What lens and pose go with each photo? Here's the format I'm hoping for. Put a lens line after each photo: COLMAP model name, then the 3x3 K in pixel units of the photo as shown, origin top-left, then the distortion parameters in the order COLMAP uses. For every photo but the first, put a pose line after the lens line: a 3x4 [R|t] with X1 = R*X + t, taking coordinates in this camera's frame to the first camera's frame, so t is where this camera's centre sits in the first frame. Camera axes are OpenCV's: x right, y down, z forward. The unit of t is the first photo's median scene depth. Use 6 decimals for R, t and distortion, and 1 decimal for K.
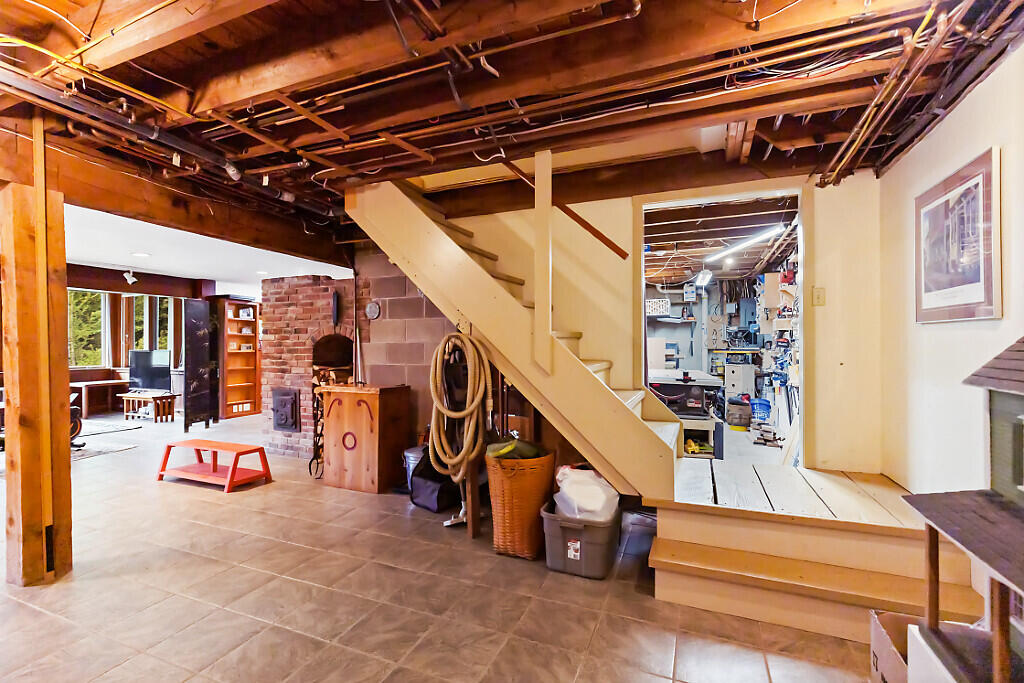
lens RADIAL K [[461.7, 0, 516.5], [0, 461.7, 342.5], [0, 0, 1]] dist [-0.005617, -0.000854]
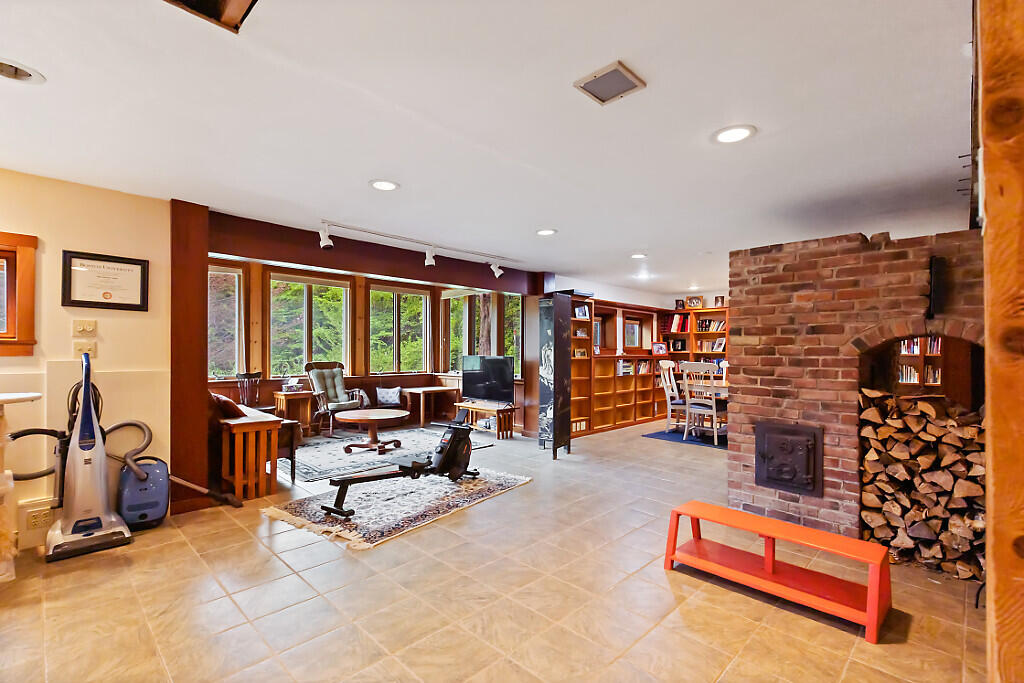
lens RADIAL K [[461.7, 0, 507.4], [0, 461.7, 351.1], [0, 0, 1]] dist [-0.005617, -0.000854]
pose [[0.922005, 0.008526, -0.387085, -0.602637], [-0.005807, 0.999950, 0.008195, 0.000433], [0.387135, -0.005308, 0.922008, 0.279509]]
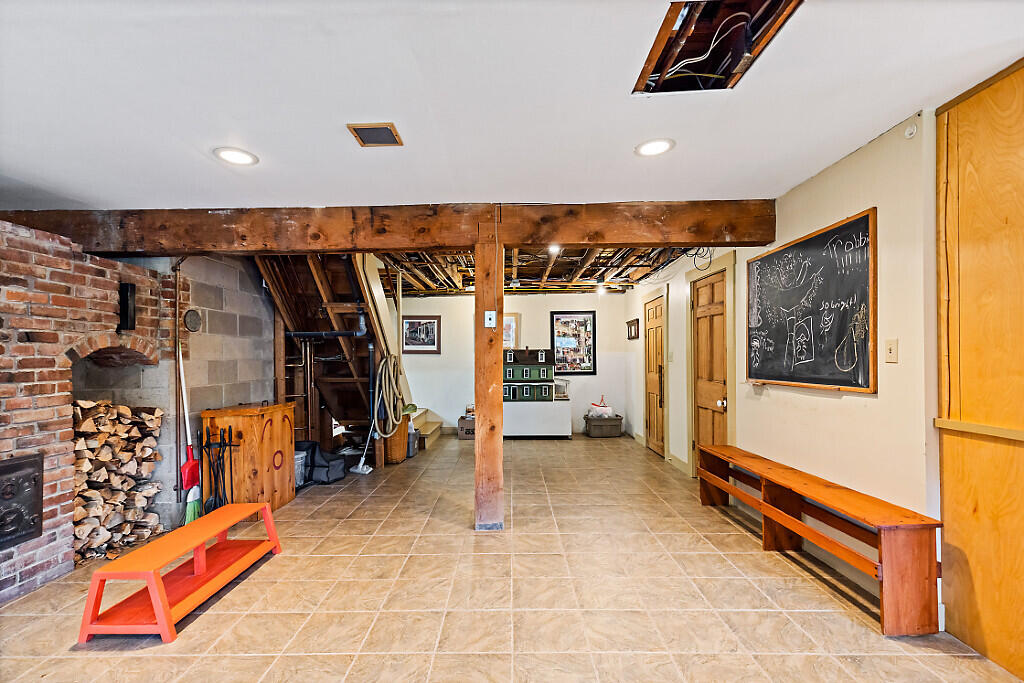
lens RADIAL K [[461.7, 0, 505.3], [0, 461.7, 358.7], [0, 0, 1]] dist [-0.005617, -0.000854]
pose [[-0.367138, 0.005799, 0.930148, -1.106138], [0.005214, 0.999978, -0.004176, 0.003356], [-0.930152, 0.003317, -0.367160, 0.688495]]
